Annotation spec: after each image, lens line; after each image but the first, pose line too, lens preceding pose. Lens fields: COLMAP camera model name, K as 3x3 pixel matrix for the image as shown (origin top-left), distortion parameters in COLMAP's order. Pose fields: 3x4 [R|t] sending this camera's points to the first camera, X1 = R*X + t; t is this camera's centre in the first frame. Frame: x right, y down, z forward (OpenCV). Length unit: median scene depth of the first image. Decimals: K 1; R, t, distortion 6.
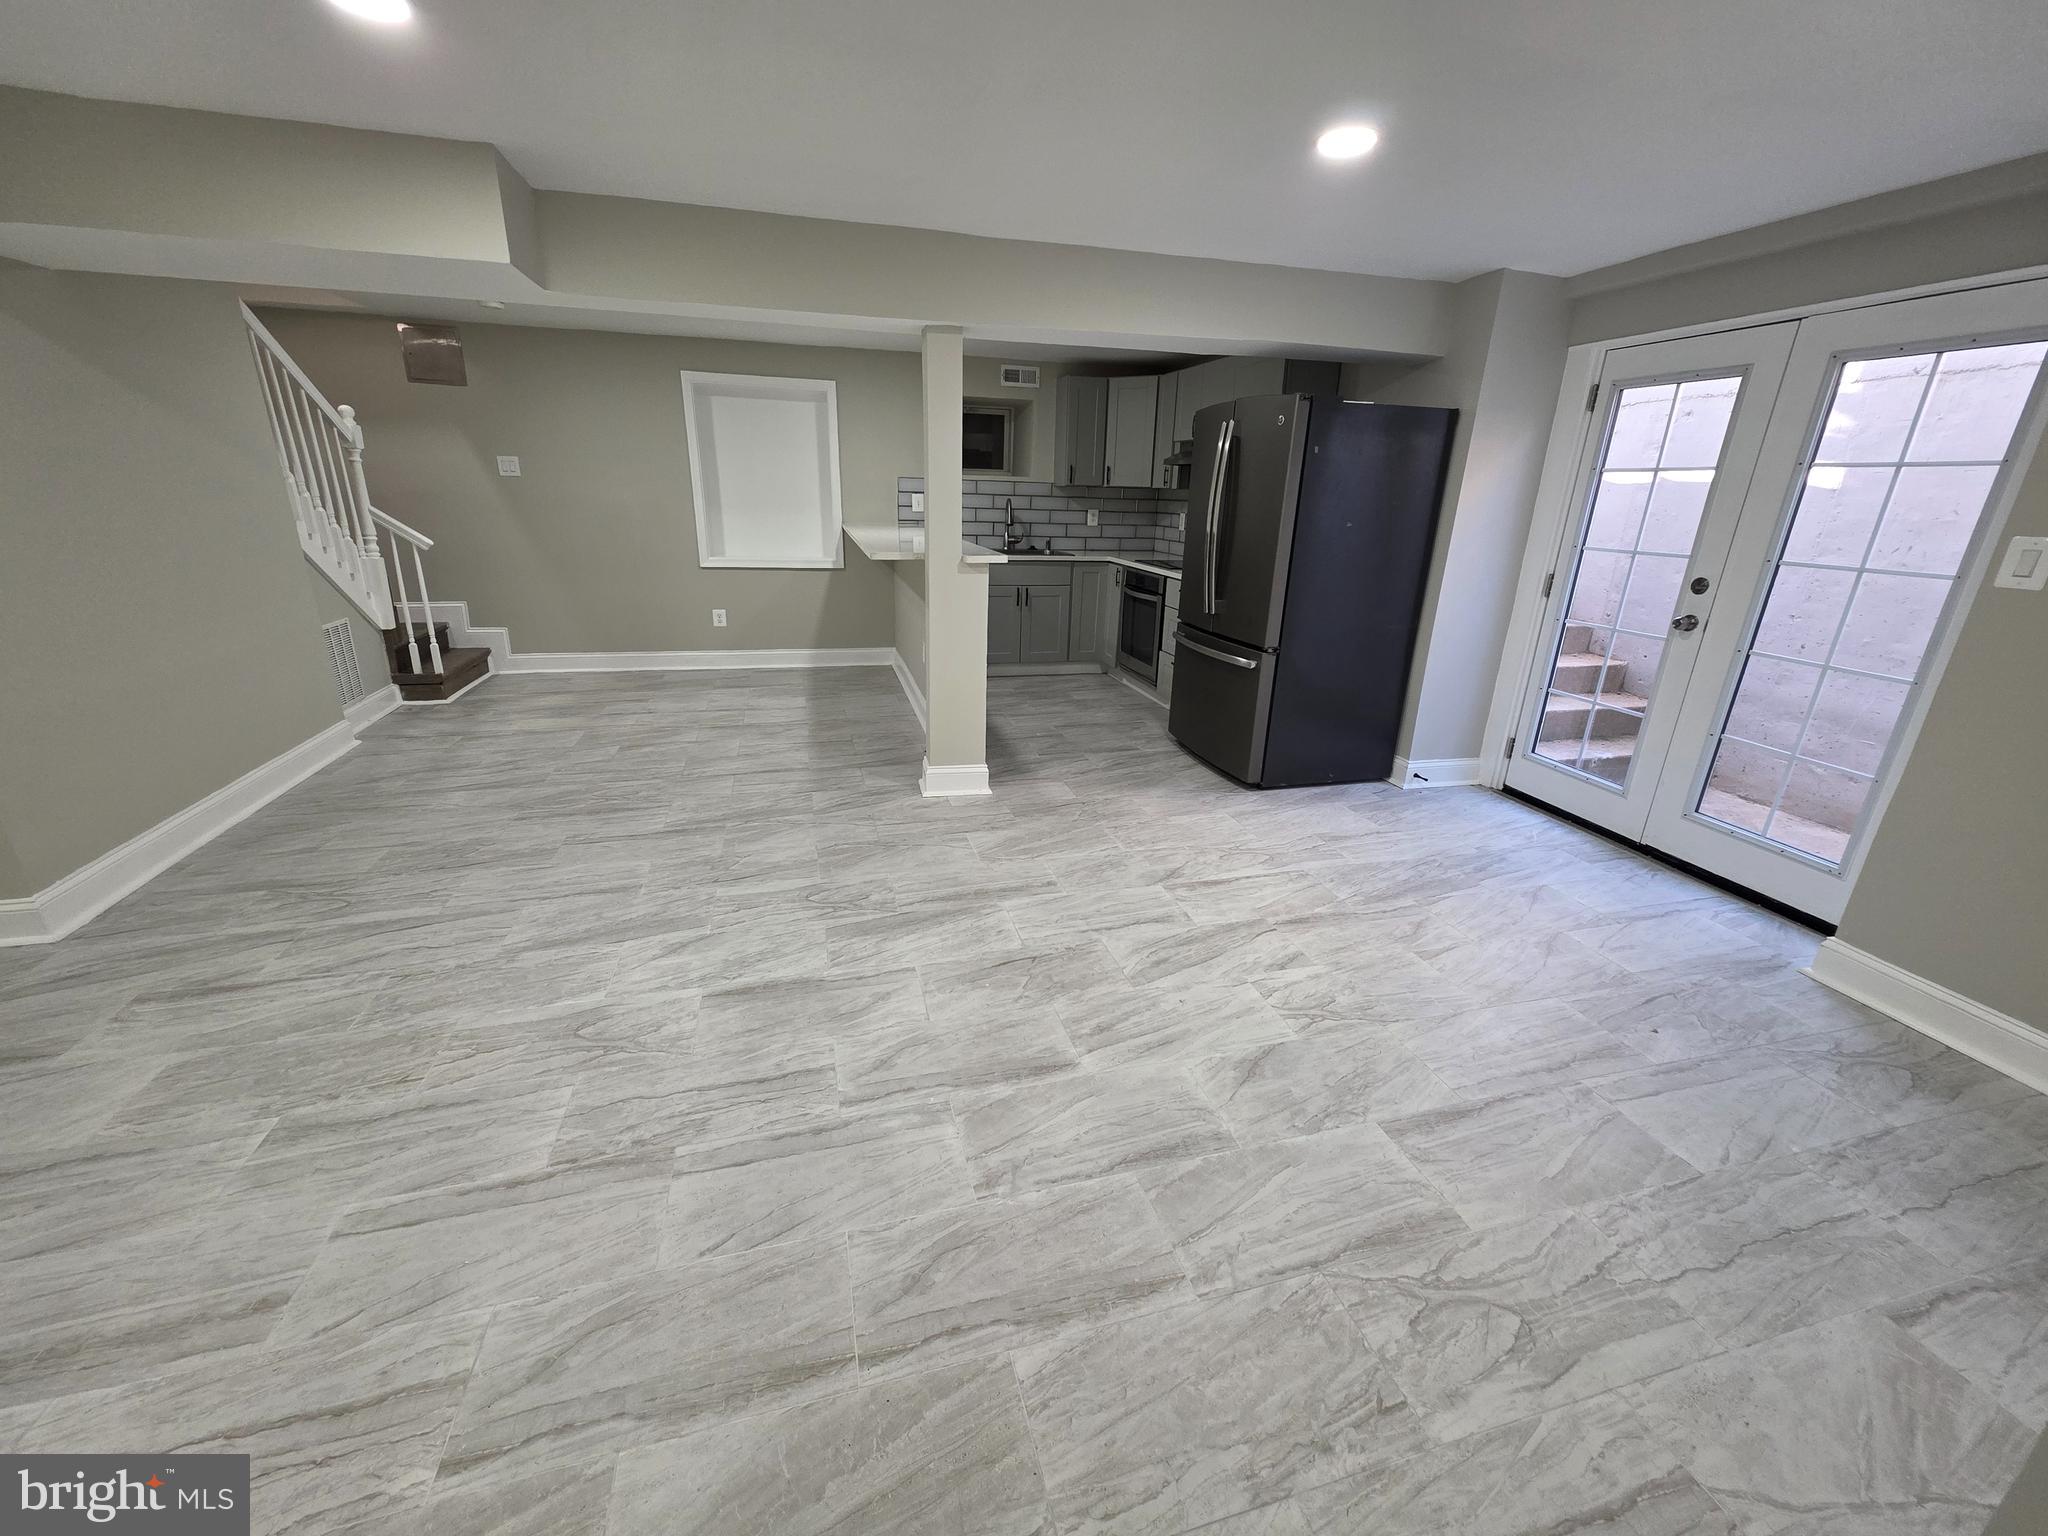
lens RADIAL K [[812.6, 0, 1023.0], [0, 812.6, 764.4], [0, 0, 1]] dist [0.003991, 0.000114]
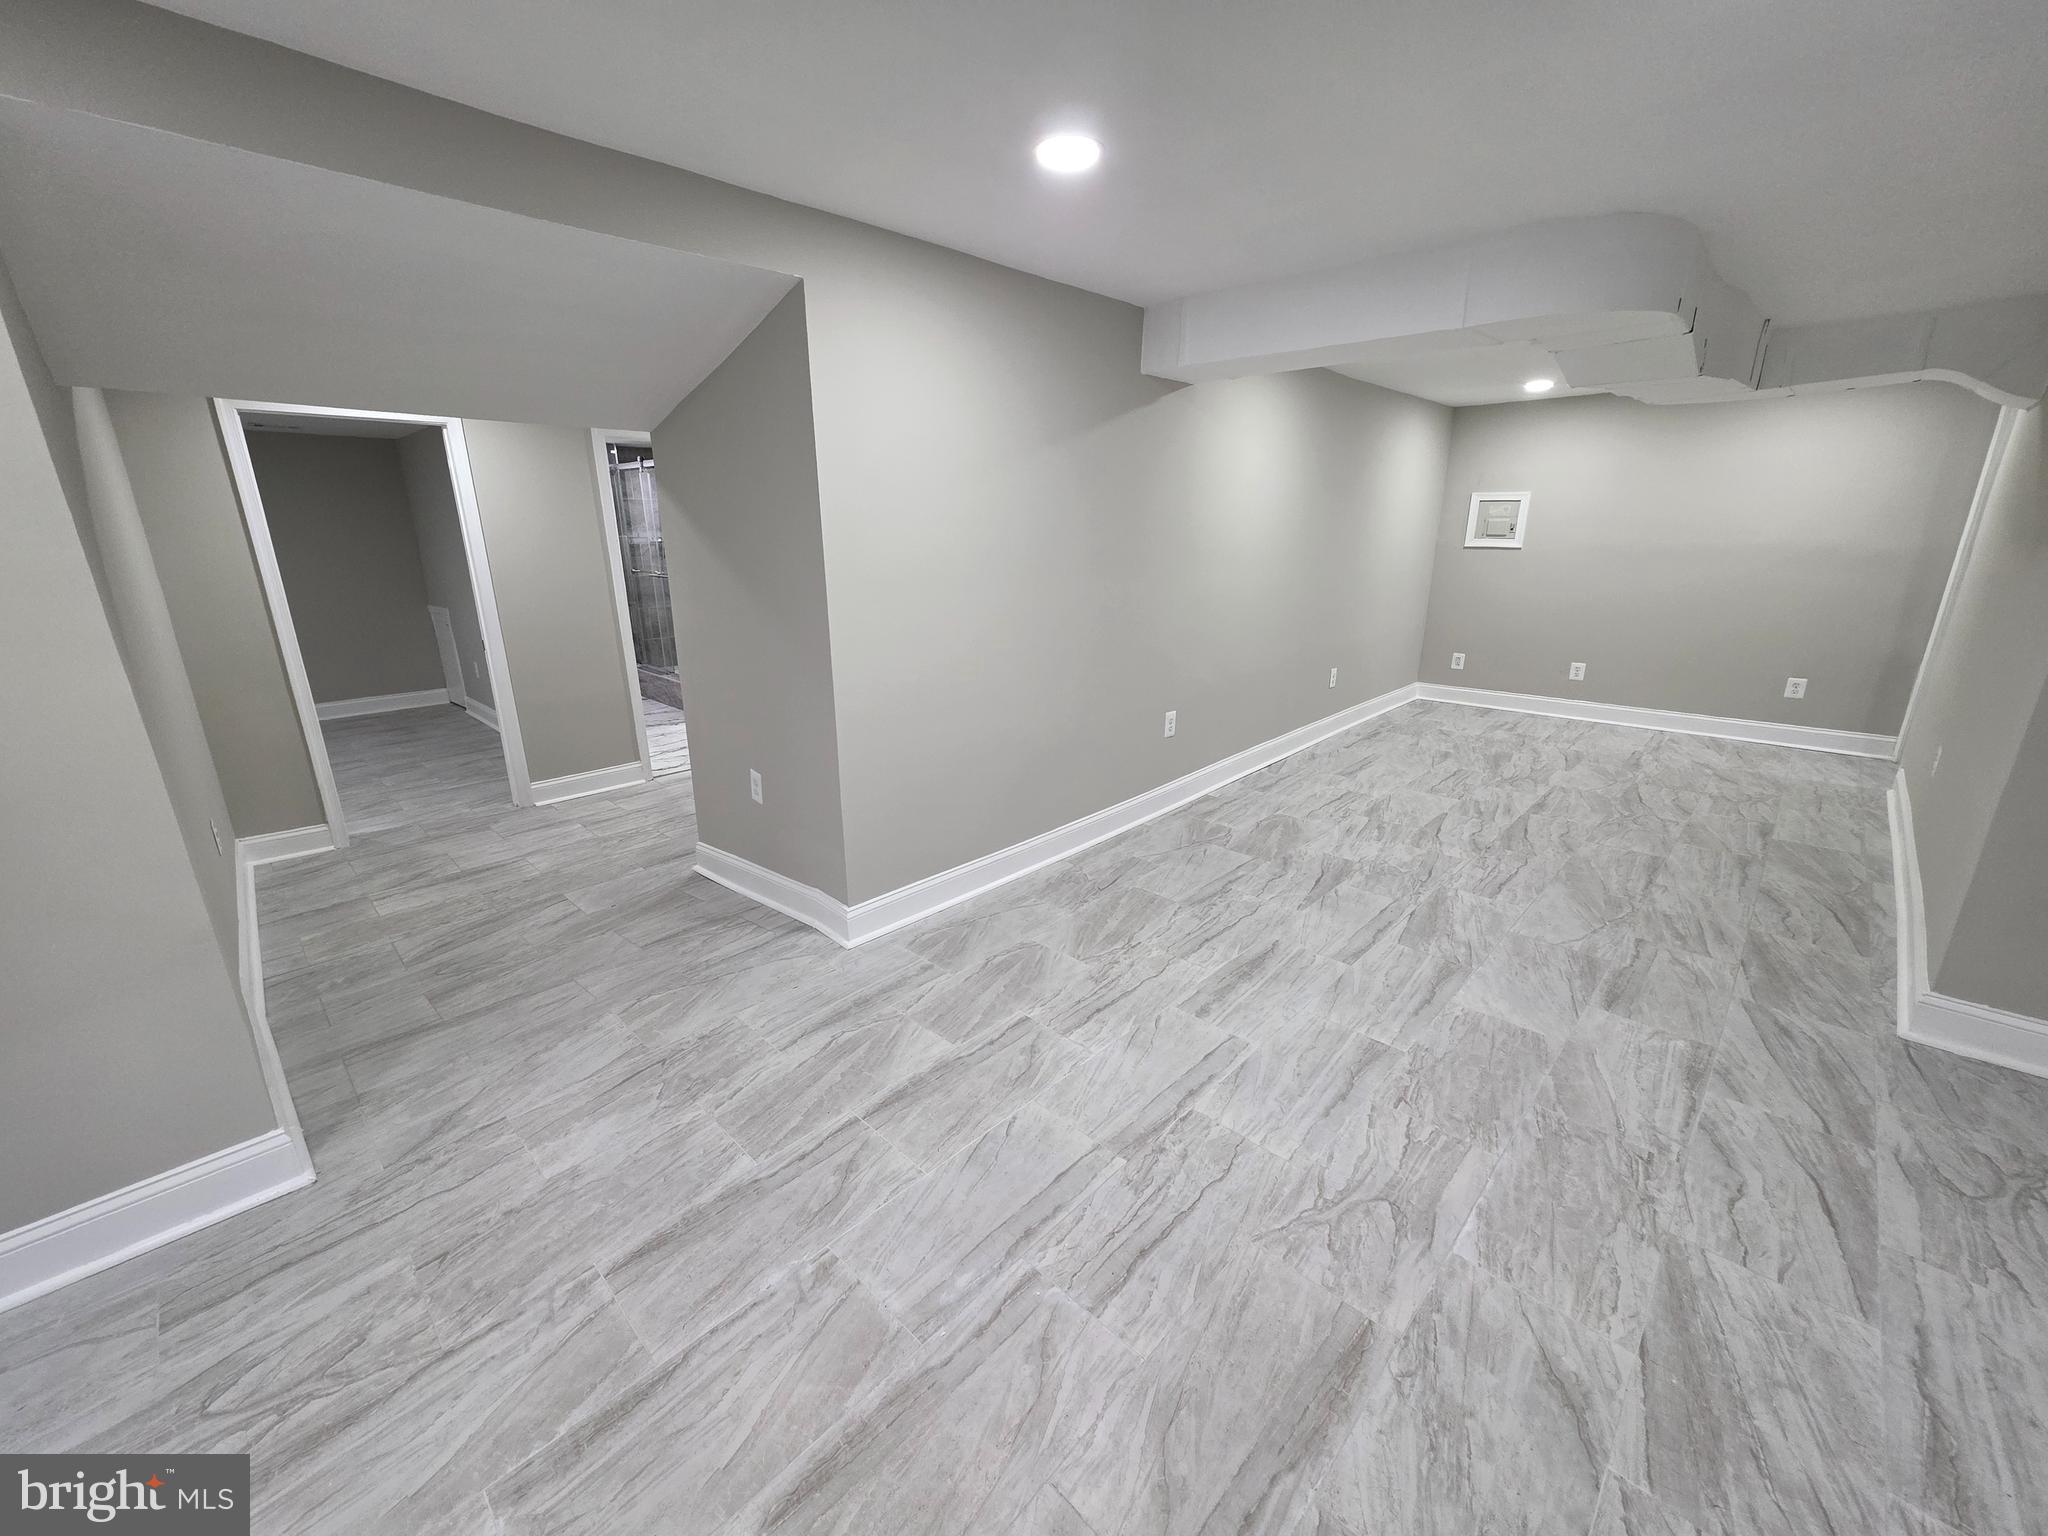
lens RADIAL K [[812.6, 0, 1023.0], [0, 812.6, 764.4], [0, 0, 1]] dist [0.003991, 0.000114]
pose [[-0.862319, 0.120296, -0.491868, 0.081412], [-0.181194, 0.833746, 0.521570, -0.268494], [0.472837, 0.538884, -0.697158, 0.774637]]
